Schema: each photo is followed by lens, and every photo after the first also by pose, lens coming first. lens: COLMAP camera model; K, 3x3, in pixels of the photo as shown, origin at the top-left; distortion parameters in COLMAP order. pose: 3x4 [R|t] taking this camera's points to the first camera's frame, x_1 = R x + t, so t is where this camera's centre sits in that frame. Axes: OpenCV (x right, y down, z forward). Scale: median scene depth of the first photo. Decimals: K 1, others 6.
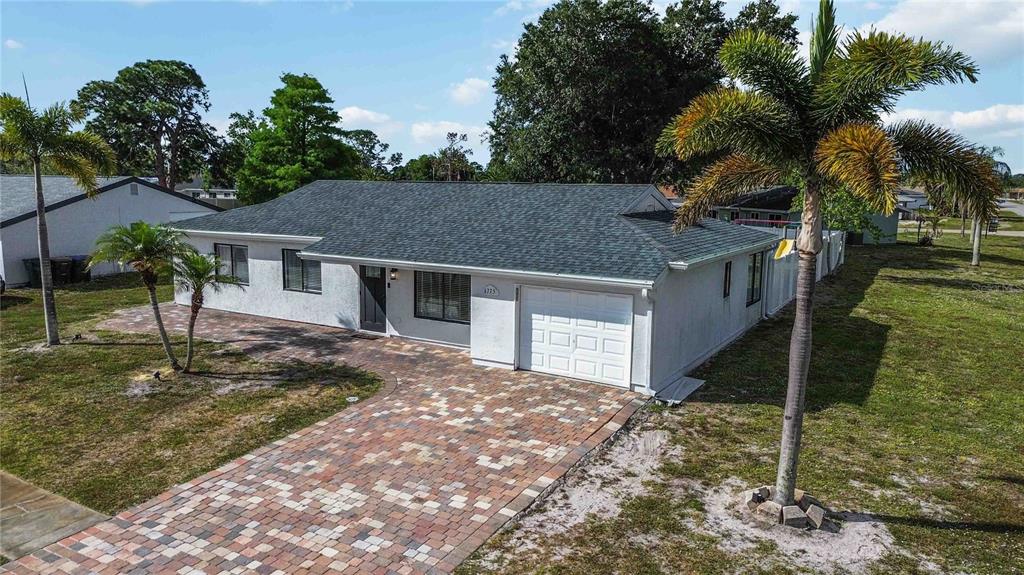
lens RADIAL K [[724.4, 0, 512.0], [0, 724.4, 287.5], [0, 0, 1]] dist [0.067569, -0.063241]
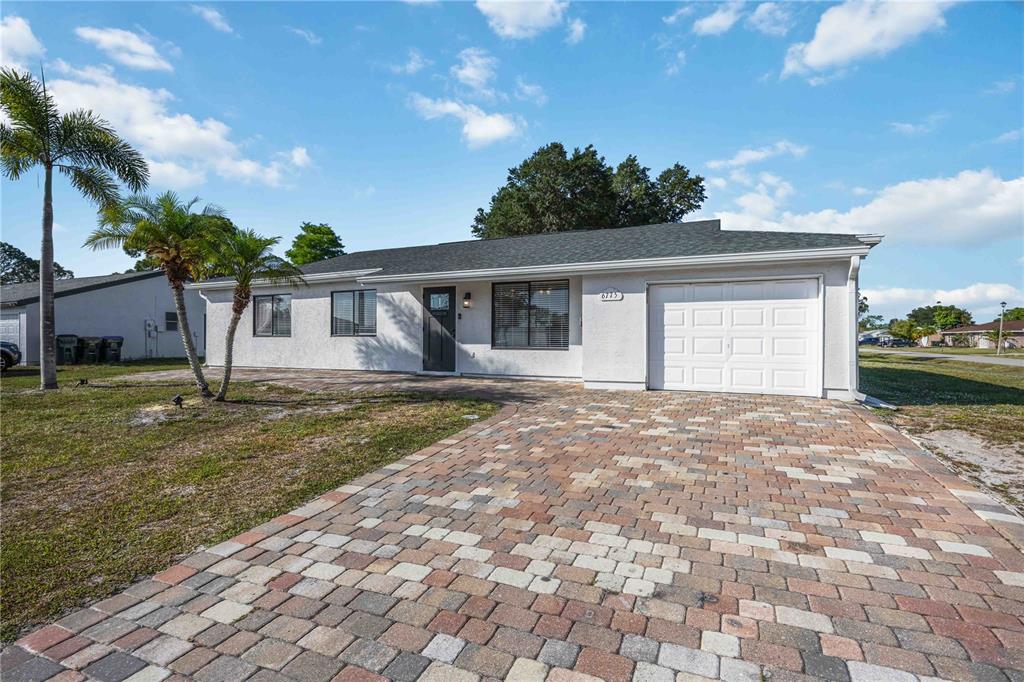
lens RADIAL K [[498.1, 0, 512.0], [0, 498.1, 341.0], [0, 0, 1]] dist [-0.011543, 0.000114]
pose [[0.992236, -0.010652, 0.123912, -0.238203], [0.028048, 0.989823, -0.139515, 0.149025], [-0.121165, 0.141907, 0.982436, 0.516263]]
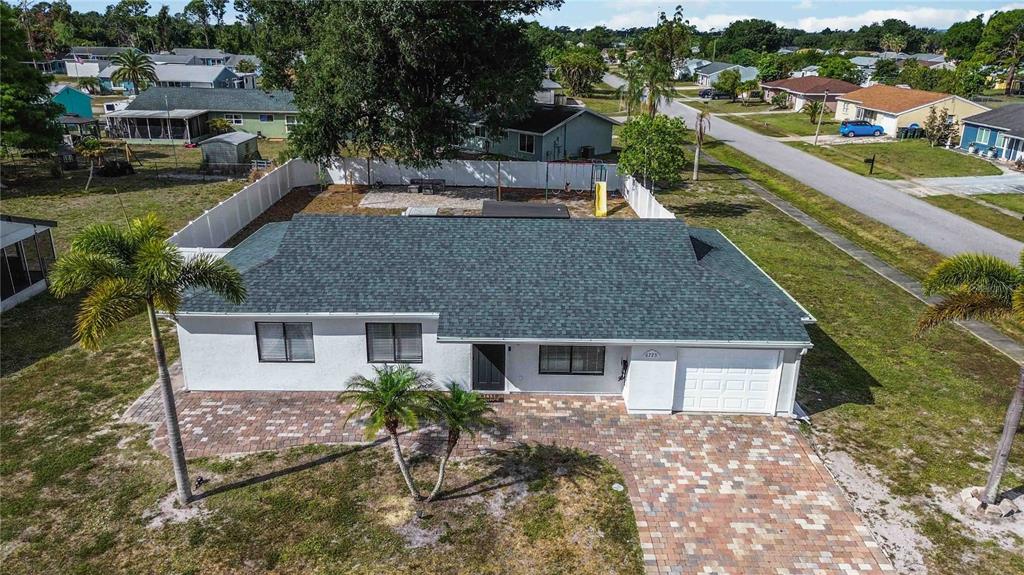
lens RADIAL K [[724.4, 0, 512.0], [0, 724.4, 287.5], [0, 0, 1]] dist [0.067569, -0.063241]
pose [[0.853943, -0.171370, 0.491339, -0.874849], [0.070064, 0.973483, 0.217764, -0.417596], [-0.515629, -0.151533, 0.843306, 0.160844]]
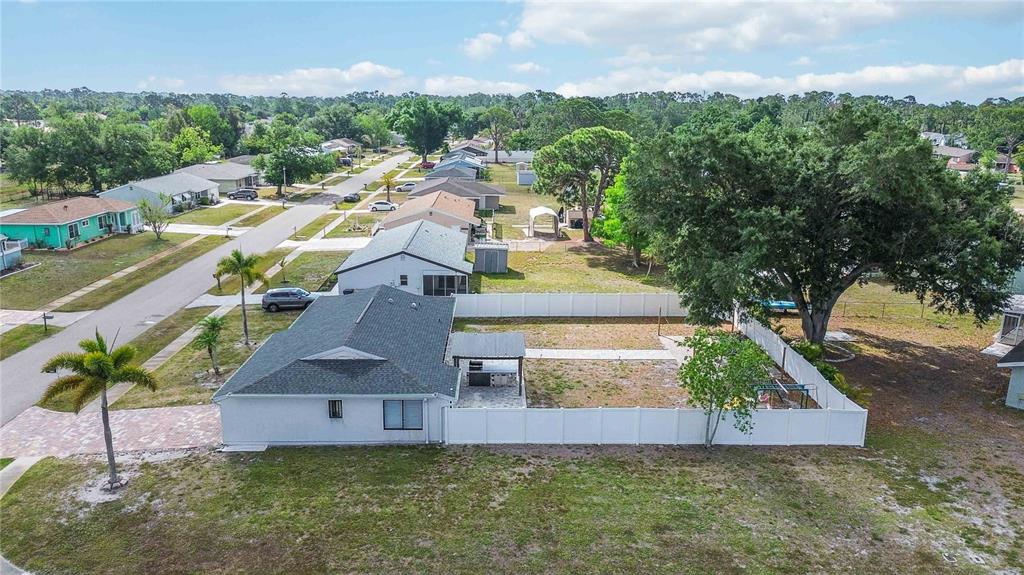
lens RADIAL K [[724.4, 0, 512.0], [0, 724.4, 287.5], [0, 0, 1]] dist [0.067569, -0.063241]
pose [[0.534567, 0.204130, -0.820103, 2.519019], [-0.128054, 0.978751, 0.160149, -0.842060], [0.835369, 0.019407, 0.549348, 0.470378]]
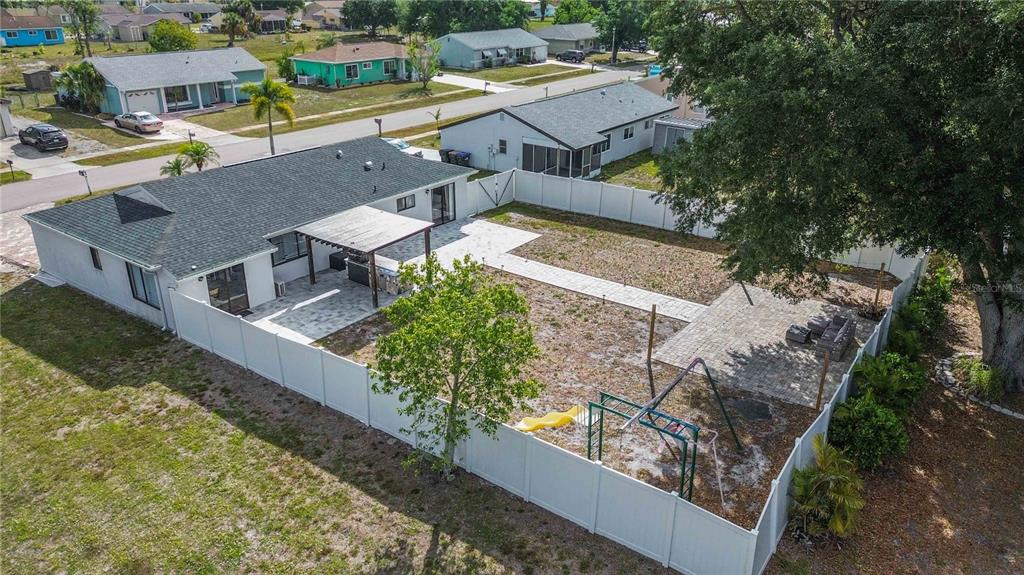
lens RADIAL K [[724.4, 0, 512.0], [0, 724.4, 287.5], [0, 0, 1]] dist [0.067569, -0.063241]
pose [[-0.090113, 0.379191, -0.920920, 2.062404], [-0.151204, 0.908754, 0.388977, -0.846382], [0.984387, 0.174298, -0.024556, 2.406403]]
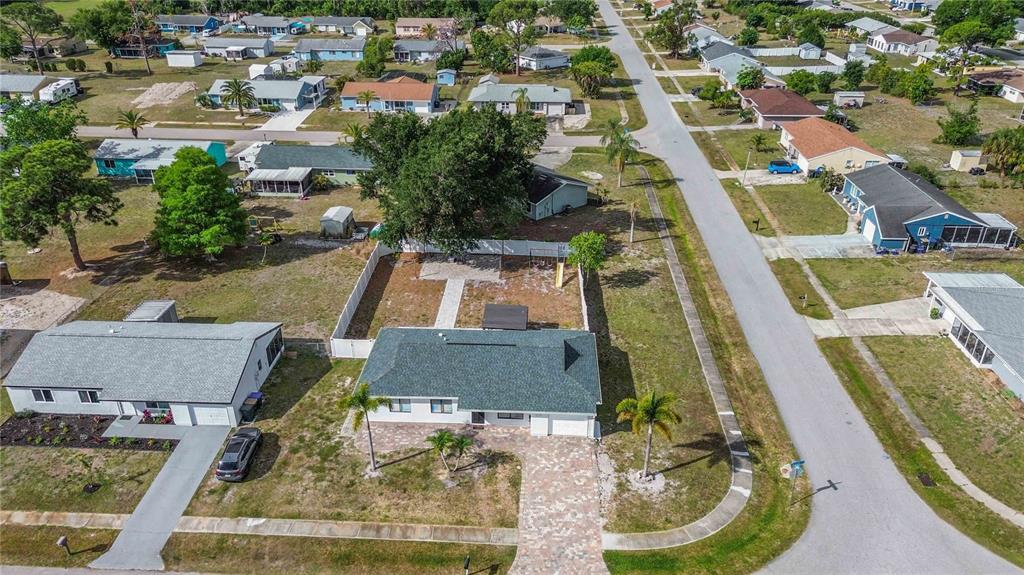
lens RADIAL K [[724.4, 0, 512.0], [0, 724.4, 287.5], [0, 0, 1]] dist [0.067569, -0.063241]
pose [[0.882284, -0.225371, 0.413260, -1.435742], [0.076533, 0.934933, 0.346471, -1.772614], [-0.464455, -0.274058, 0.842125, -1.563401]]
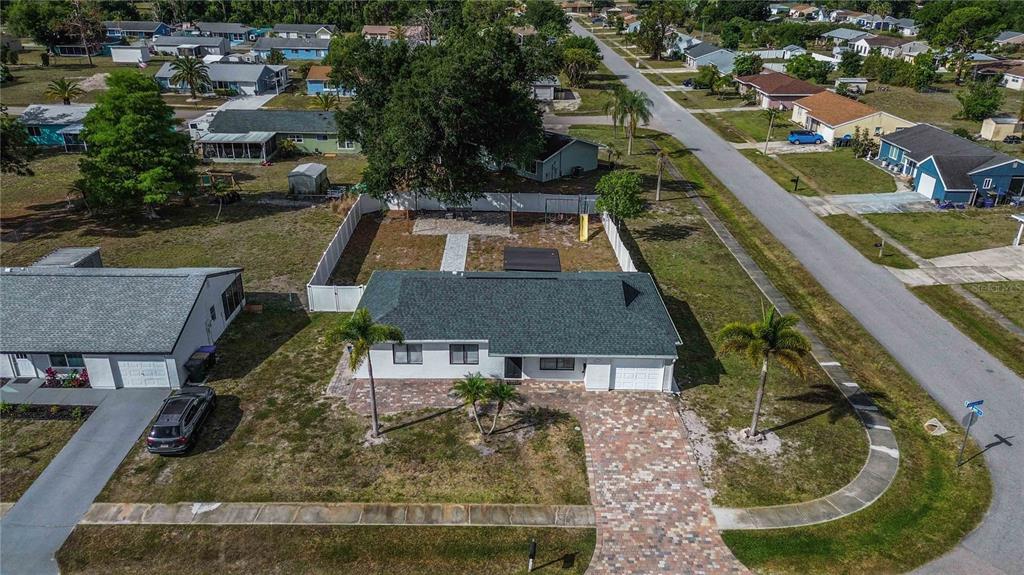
lens RADIAL K [[724.4, 0, 512.0], [0, 724.4, 287.5], [0, 0, 1]] dist [0.067569, -0.063241]
pose [[0.854415, -0.210523, 0.475031, -1.450125], [0.072117, 0.953441, 0.292830, -1.013533], [-0.514562, -0.215940, 0.829817, -0.786044]]
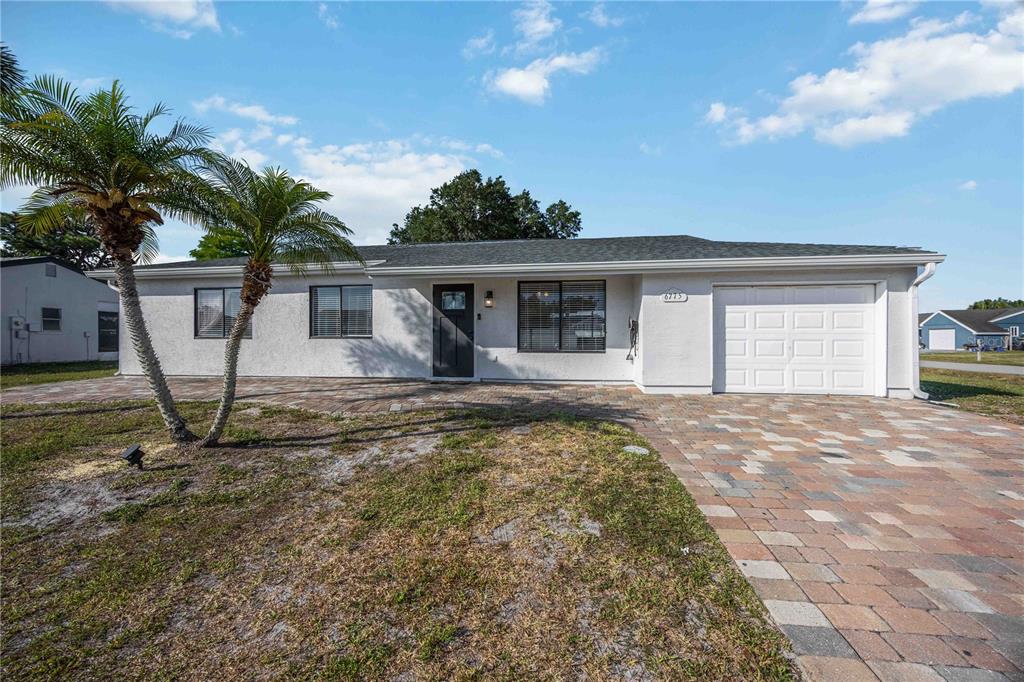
lens RADIAL K [[386.8, 0, 510.8], [0, 386.8, 341.7], [0, 0, 1]] dist [-0.000573, -0.000444]
pose [[0.915377, -0.016484, 0.402261, -0.410058], [0.069874, 0.990503, -0.118415, 0.103570], [-0.396489, 0.136502, 0.907835, 0.774260]]
